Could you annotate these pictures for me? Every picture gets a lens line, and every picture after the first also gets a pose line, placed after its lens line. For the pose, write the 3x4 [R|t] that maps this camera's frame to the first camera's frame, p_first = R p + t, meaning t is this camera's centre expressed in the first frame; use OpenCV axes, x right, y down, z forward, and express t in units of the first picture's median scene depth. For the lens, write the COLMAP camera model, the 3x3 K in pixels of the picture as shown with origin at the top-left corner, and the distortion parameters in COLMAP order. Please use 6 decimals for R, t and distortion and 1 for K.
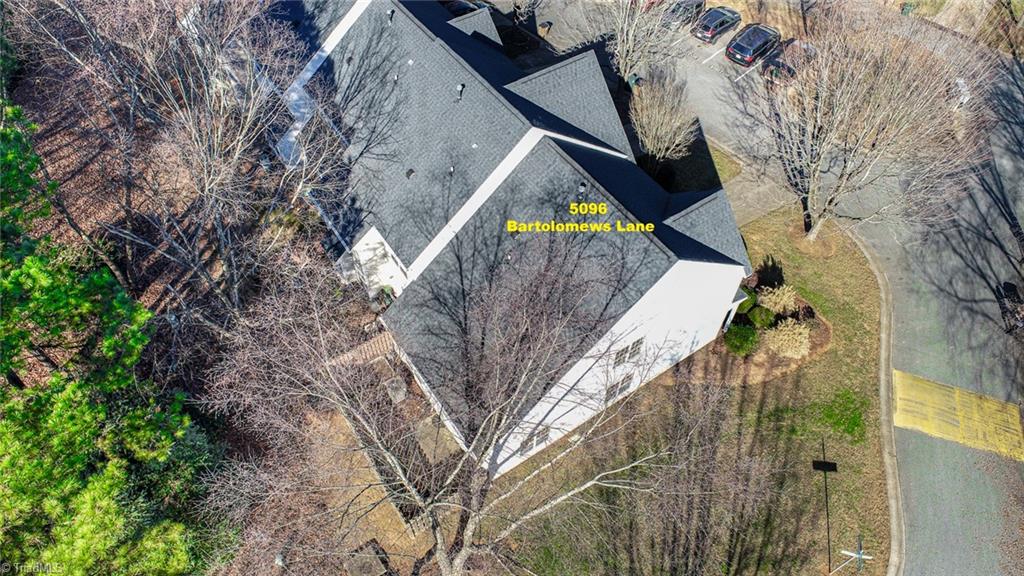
lens RADIAL K [[707.0, 0, 515.2], [0, 707.0, 284.7], [0, 0, 1]] dist [-0.004590, 0.001584]
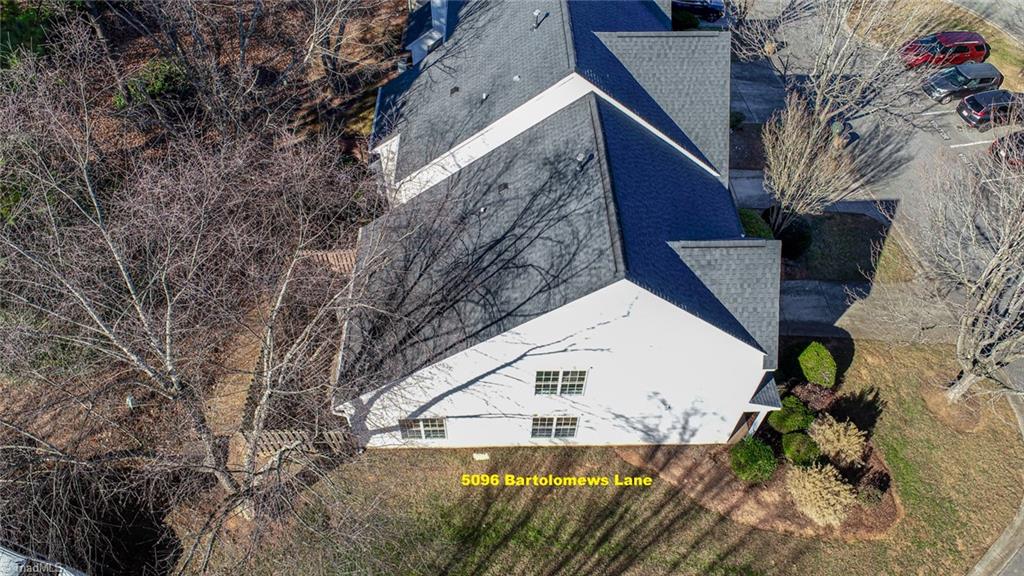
lens RADIAL K [[707.0, 0, 515.2], [0, 707.0, 284.7], [0, 0, 1]] dist [-0.004590, 0.001584]
pose [[0.838819, 0.415196, -0.352128, 0.320298], [-0.431114, 0.901576, 0.036079, -0.005639], [0.332450, 0.121544, 0.935256, 0.236773]]
